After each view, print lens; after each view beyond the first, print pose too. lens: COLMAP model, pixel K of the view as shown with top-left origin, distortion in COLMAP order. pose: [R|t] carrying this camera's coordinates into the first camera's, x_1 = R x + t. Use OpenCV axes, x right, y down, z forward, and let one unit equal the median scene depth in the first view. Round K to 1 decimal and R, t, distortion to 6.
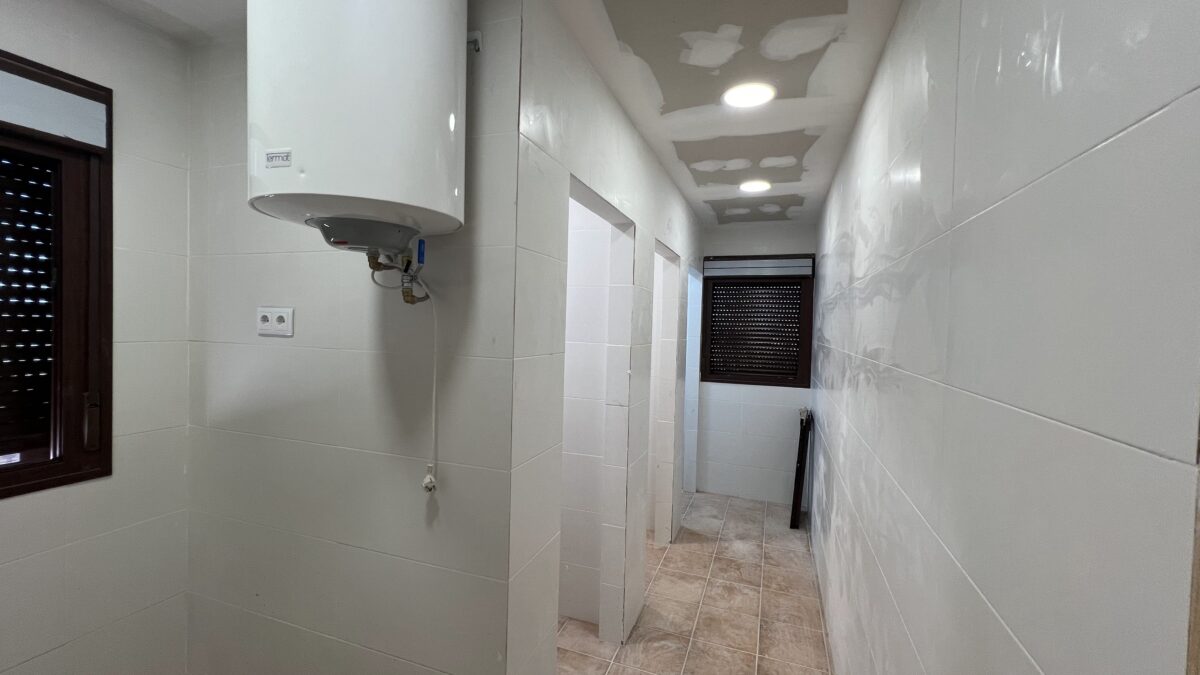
lens RADIAL K [[479.9, 0, 597.2], [0, 479.9, 334.5], [0, 0, 1]] dist [-0.001960, 0.000207]
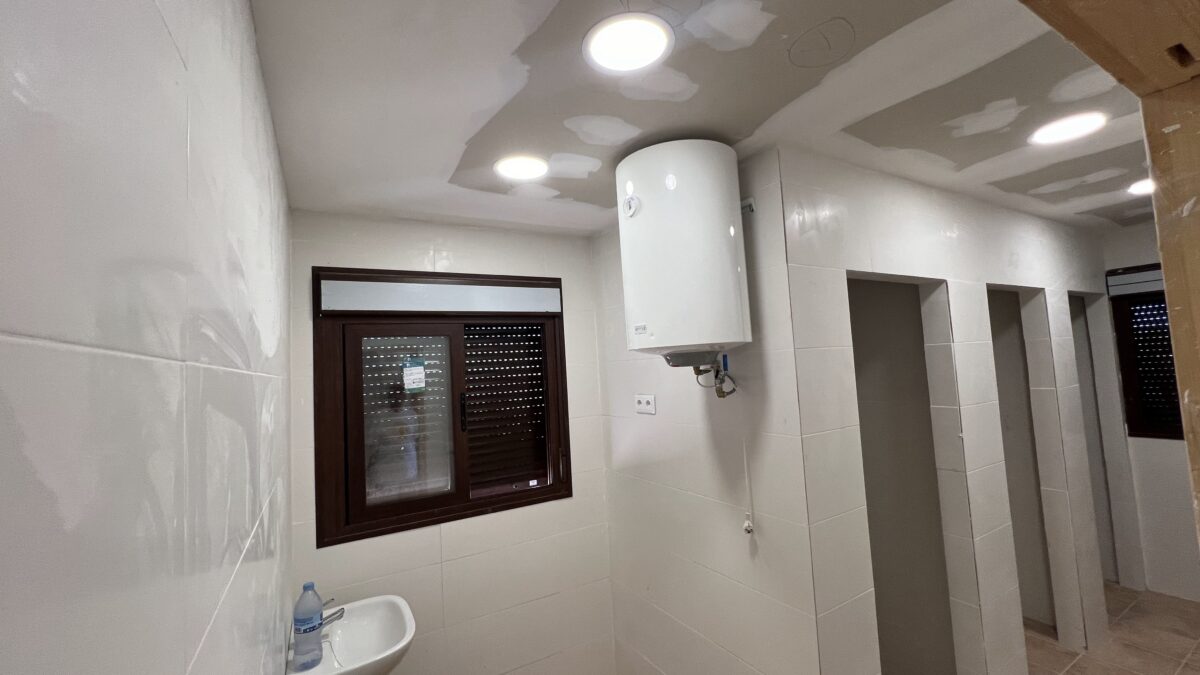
lens RADIAL K [[479.9, 0, 597.2], [0, 479.9, 334.5], [0, 0, 1]] dist [-0.001960, 0.000207]
pose [[0.769424, -0.111818, -0.628874, 0.225271], [0.061763, 0.992968, -0.100991, -0.115155], [0.635745, 0.038864, 0.770920, -0.325313]]
